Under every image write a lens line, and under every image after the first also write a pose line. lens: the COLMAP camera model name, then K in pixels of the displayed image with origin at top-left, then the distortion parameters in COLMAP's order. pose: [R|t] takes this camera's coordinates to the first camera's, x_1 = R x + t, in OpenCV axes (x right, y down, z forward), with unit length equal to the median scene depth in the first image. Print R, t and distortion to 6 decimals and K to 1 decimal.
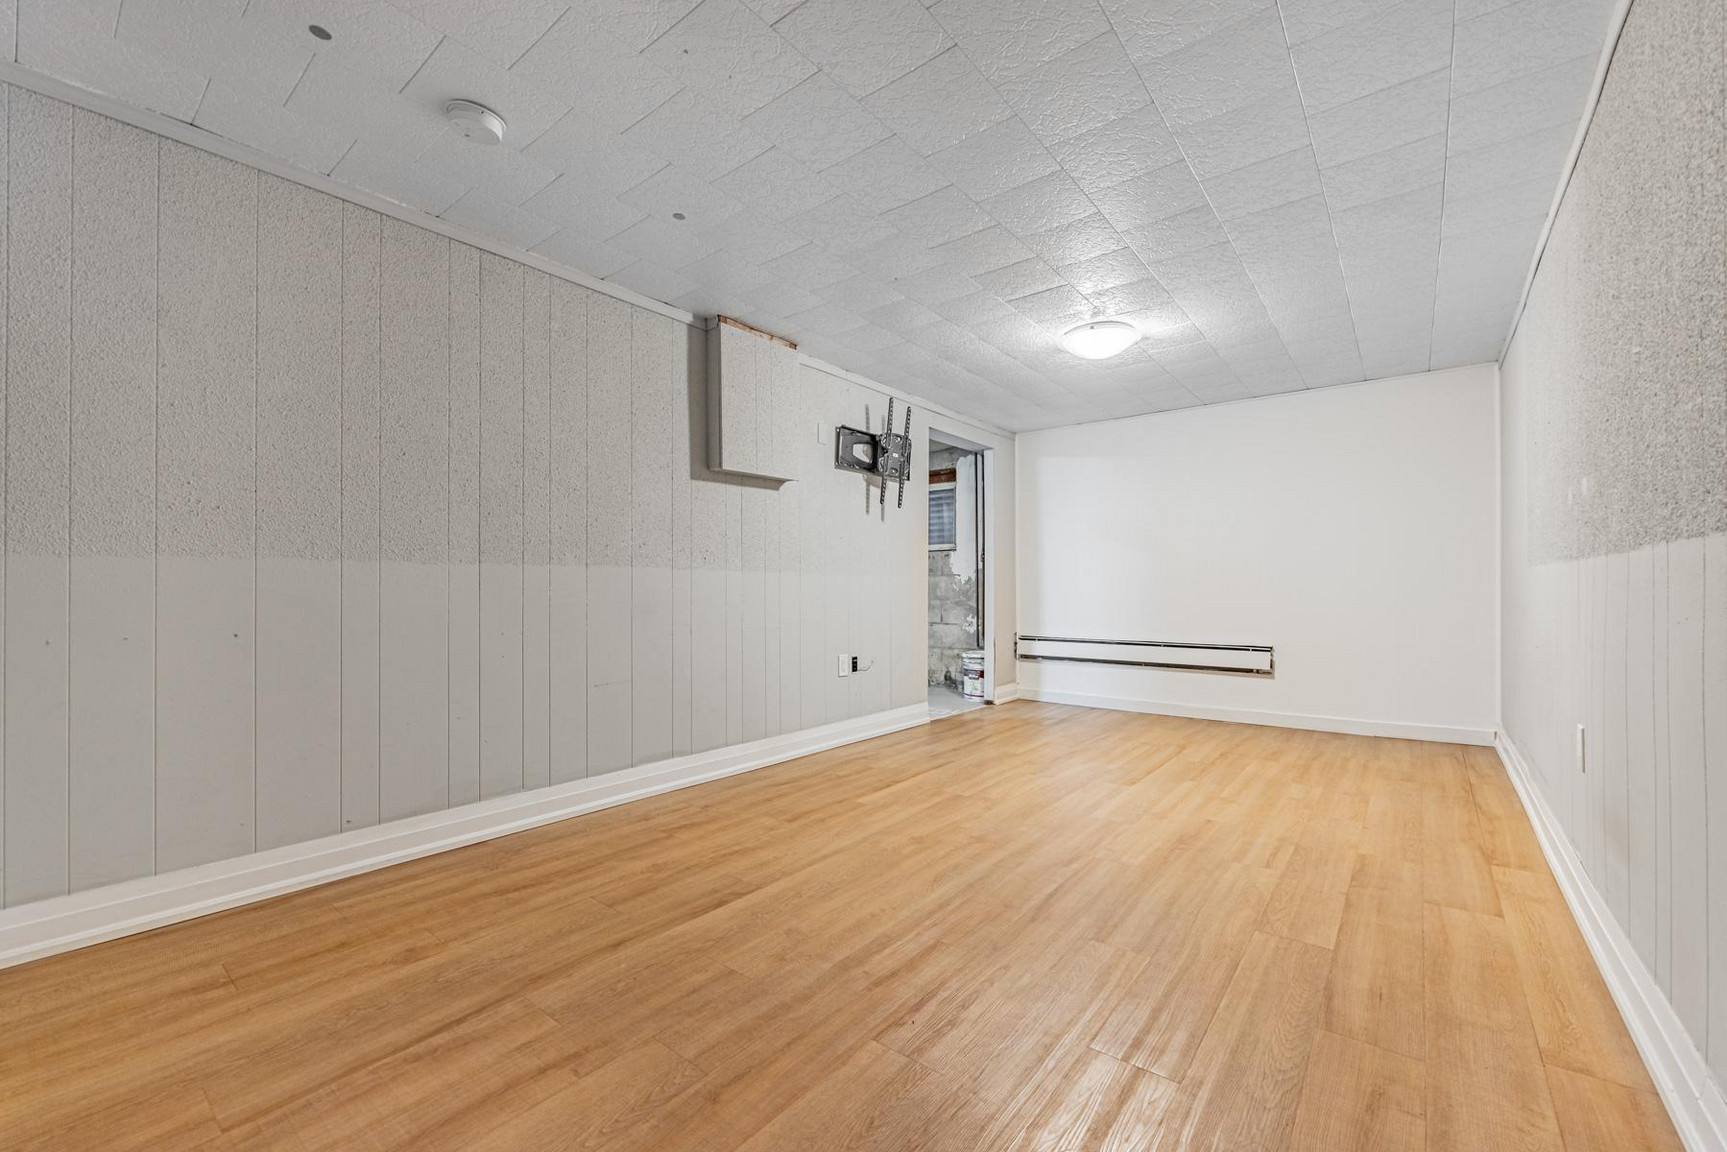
lens RADIAL K [[704.4, 0, 864.1], [0, 704.4, 583.8], [0, 0, 1]] dist [-0.000003, 0.000023]
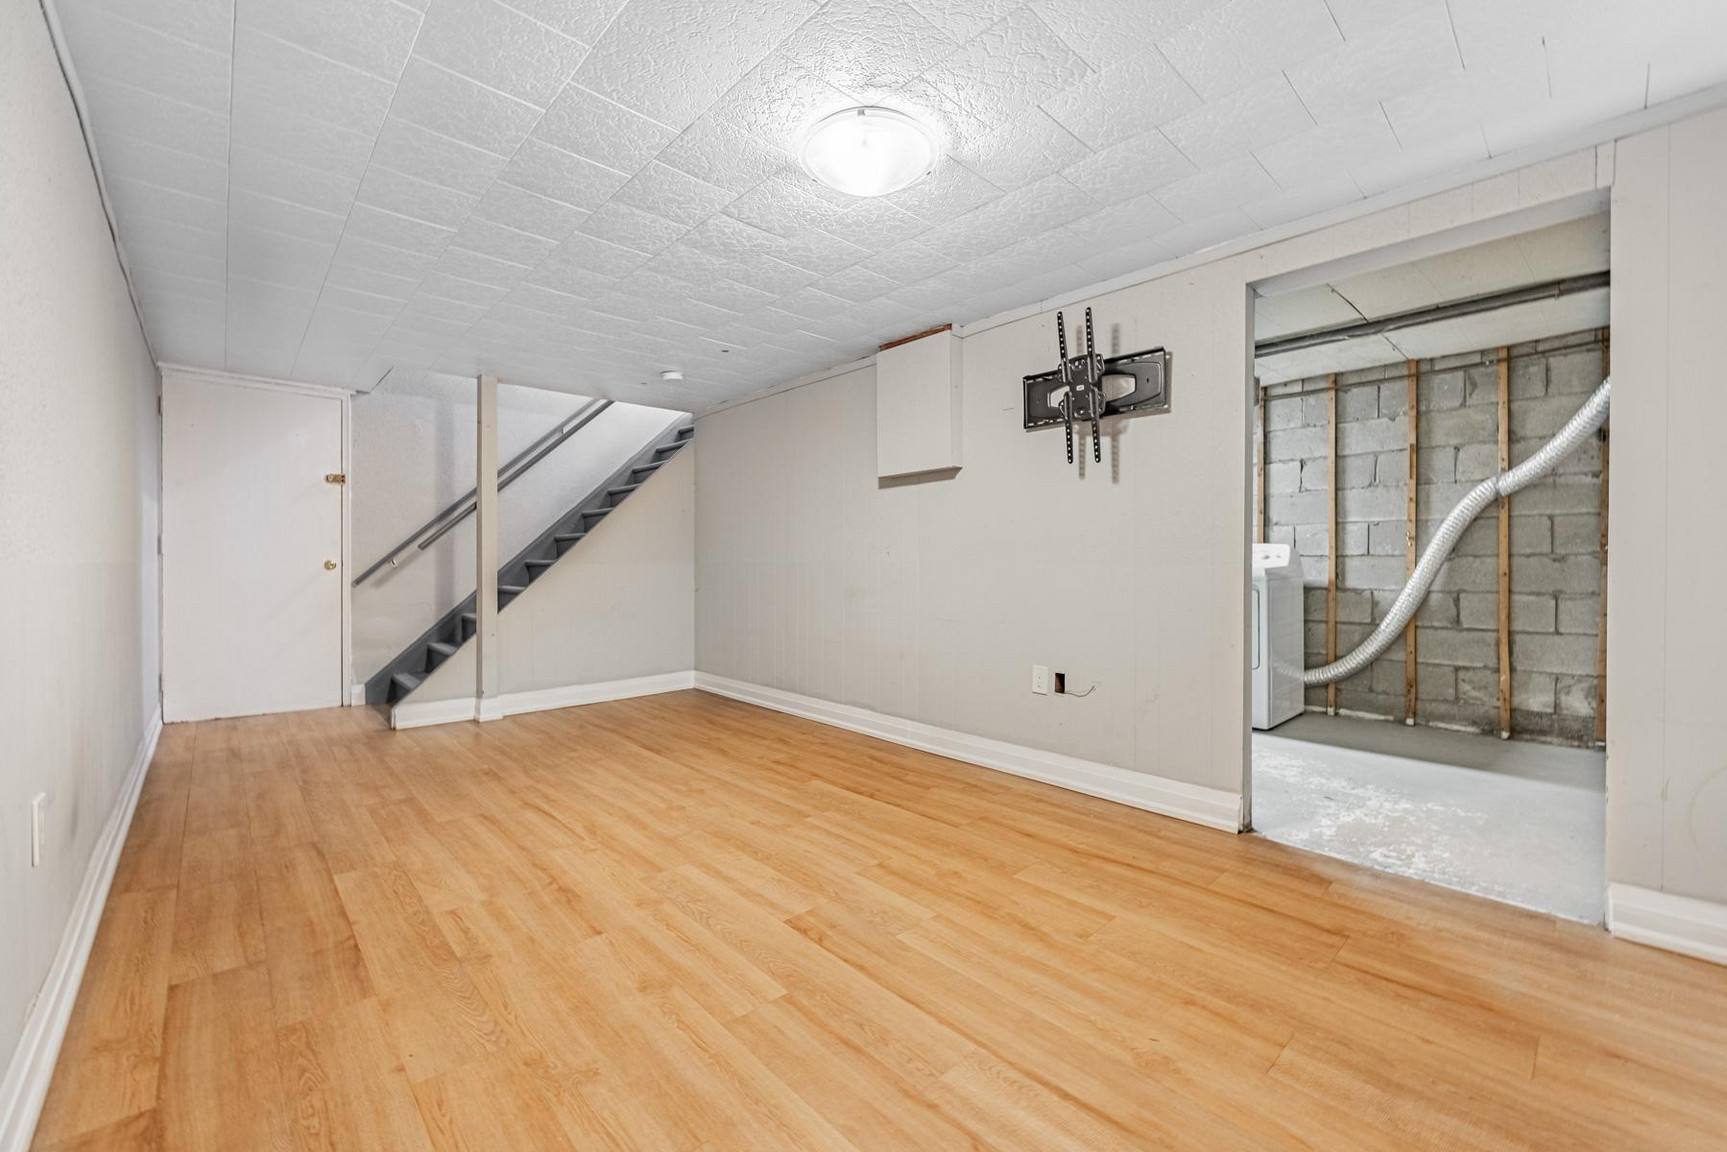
lens RADIAL K [[686.2, 0, 868.6], [0, 686.2, 569.5], [0, 0, 1]] dist [0.000225, -0.000330]
pose [[-0.142298, 0.008877, -0.989784, 1.040468], [0.007815, 0.999939, 0.007845, -0.020369], [0.989793, -0.006618, -0.142359, 1.271035]]
